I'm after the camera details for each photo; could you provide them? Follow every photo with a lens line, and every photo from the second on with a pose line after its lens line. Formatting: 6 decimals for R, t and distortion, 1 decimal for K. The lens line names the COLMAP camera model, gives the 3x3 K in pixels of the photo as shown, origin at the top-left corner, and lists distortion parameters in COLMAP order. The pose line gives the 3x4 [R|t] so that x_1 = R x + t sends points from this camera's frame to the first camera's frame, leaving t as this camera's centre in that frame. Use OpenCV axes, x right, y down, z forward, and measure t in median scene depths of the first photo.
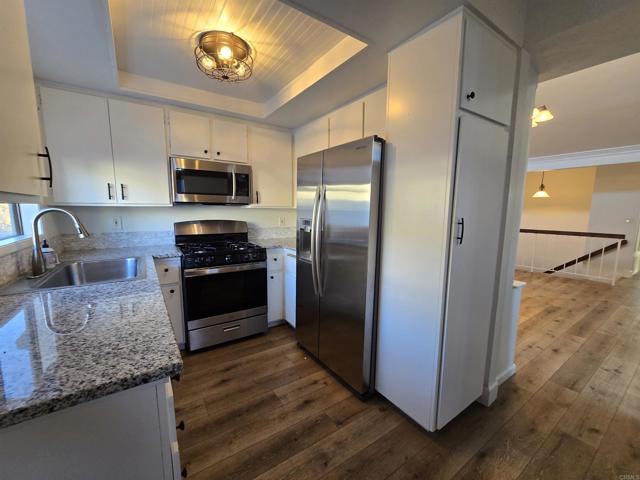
lens RADIAL K [[262.6, 0, 318.4], [0, 262.6, 244.1], [0, 0, 1]] dist [0.000127, -0.000029]
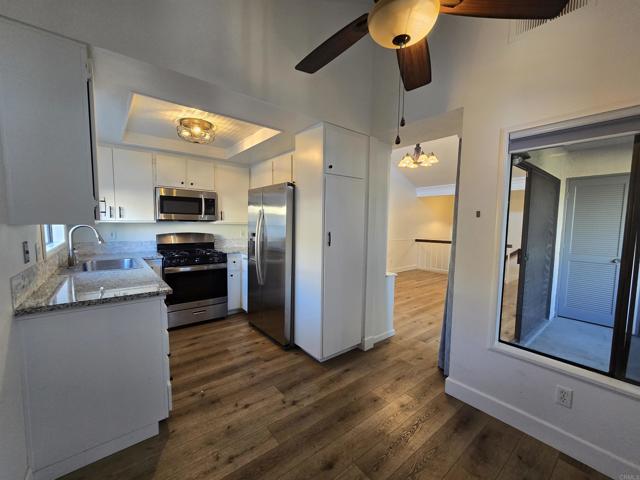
lens RADIAL K [[262.6, 0, 318.4], [0, 262.6, 244.1], [0, 0, 1]] dist [0.000127, -0.000029]
pose [[0.996560, -0.000496, 0.082874, 0.182777], [0.004598, 0.998773, -0.049309, 0.041968], [-0.082748, 0.049520, 0.995339, -0.448916]]
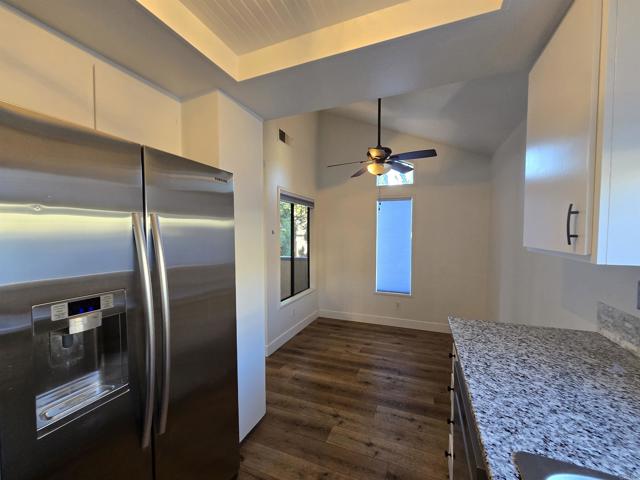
lens RADIAL K [[262.6, 0, 318.4], [0, 262.6, 244.1], [0, 0, 1]] dist [0.000127, -0.000029]
pose [[-0.555065, -0.040465, 0.830822, -0.507339], [0.112166, 0.986052, 0.122963, -0.167553], [-0.824210, 0.161442, -0.542784, 0.881207]]
